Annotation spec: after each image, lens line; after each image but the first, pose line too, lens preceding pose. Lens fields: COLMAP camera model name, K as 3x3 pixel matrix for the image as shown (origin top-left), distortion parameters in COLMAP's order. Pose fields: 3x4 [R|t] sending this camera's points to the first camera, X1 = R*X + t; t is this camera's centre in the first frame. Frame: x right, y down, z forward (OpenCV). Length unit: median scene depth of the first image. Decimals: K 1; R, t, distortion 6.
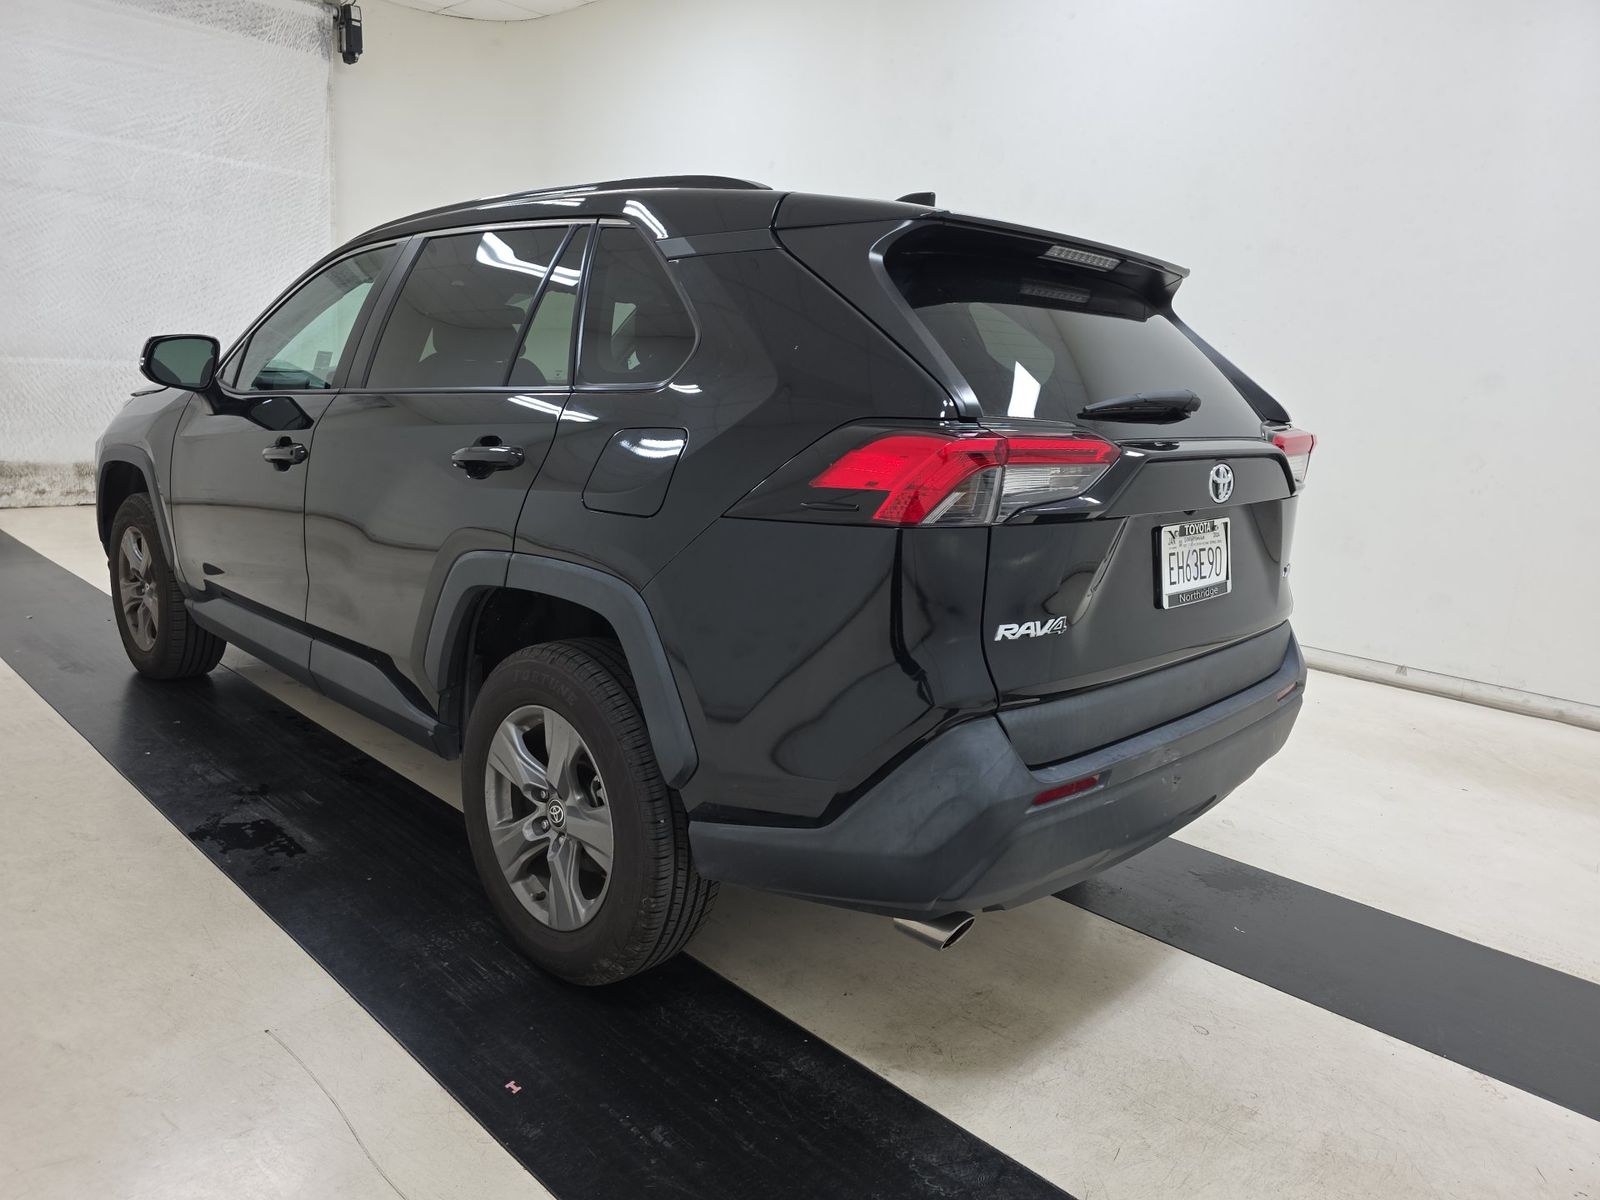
lens RADIAL K [[1087.2, 0, 791.9], [0, 1087.2, 594.2], [0, 0, 1]] dist [0.089828, -0.105420]
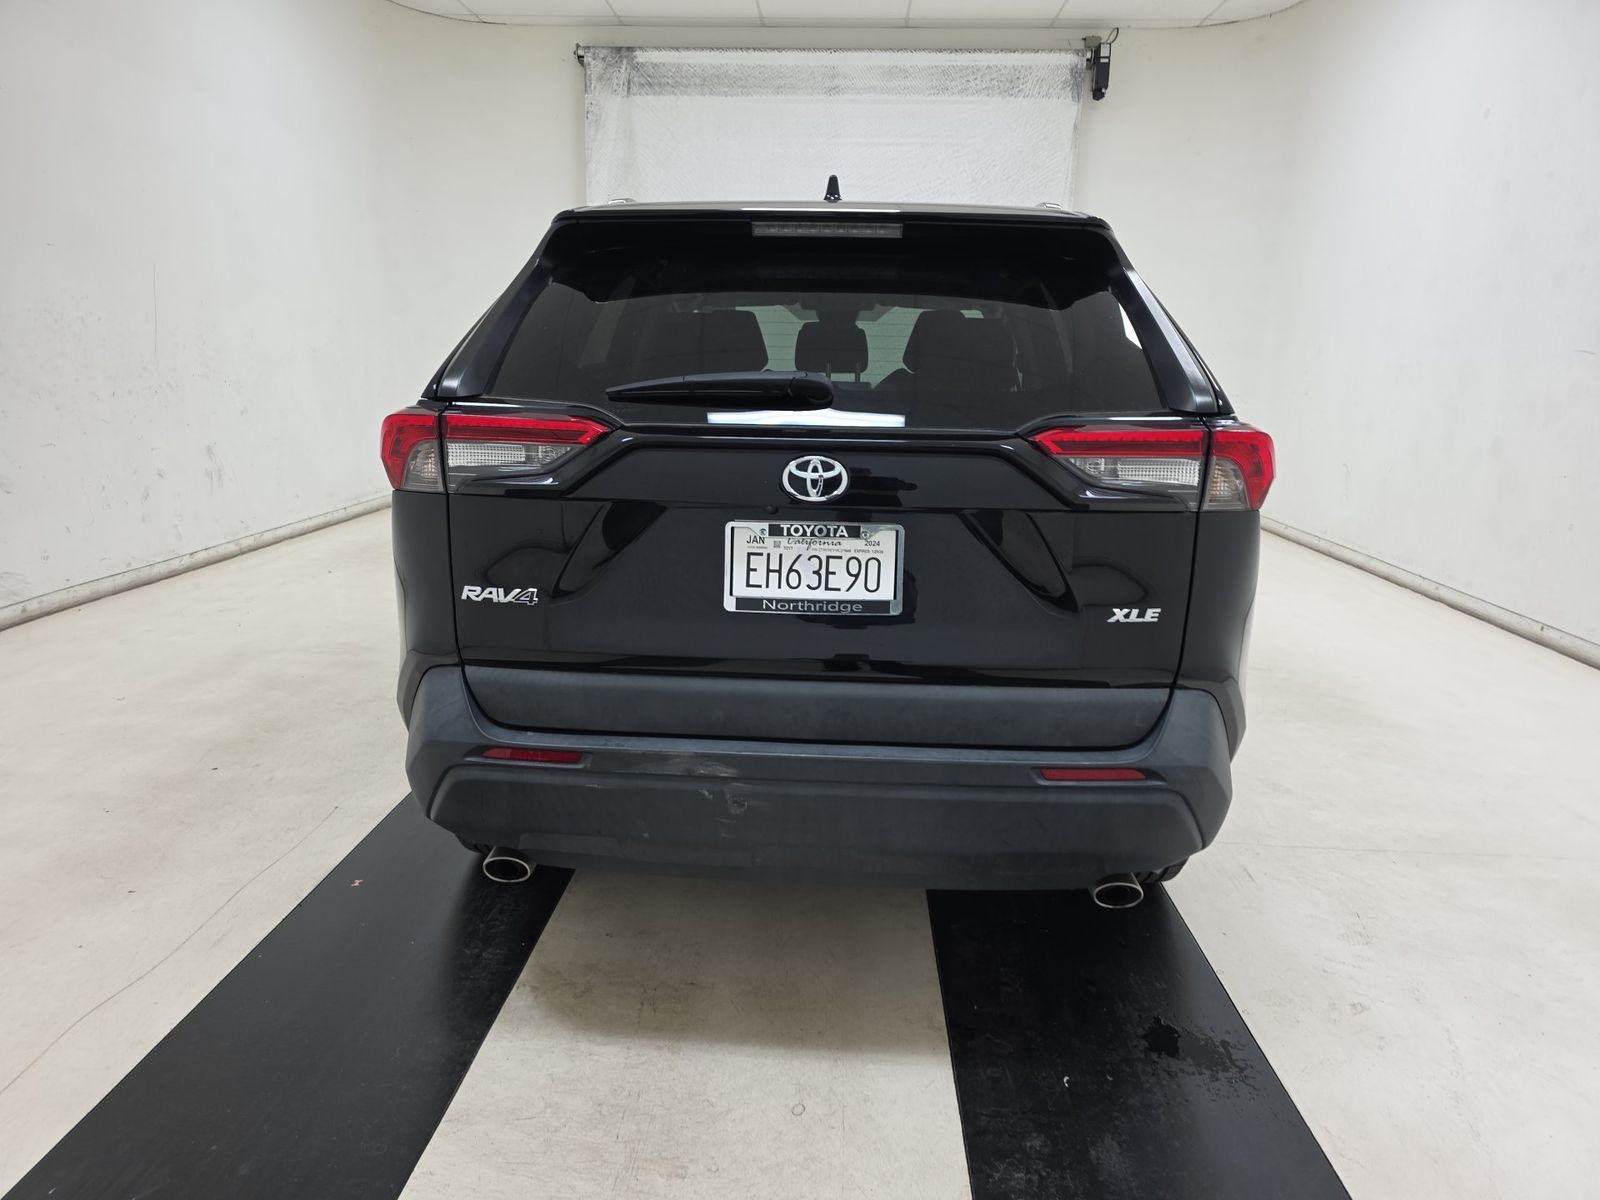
lens RADIAL K [[1087.2, 0, 791.9], [0, 1087.2, 594.2], [0, 0, 1]] dist [0.089828, -0.105420]
pose [[0.643846, 0.117790, -0.756035, 1.050626], [-0.131838, 0.990380, 0.042026, -0.045222], [0.753712, 0.072616, 0.653181, 0.439214]]
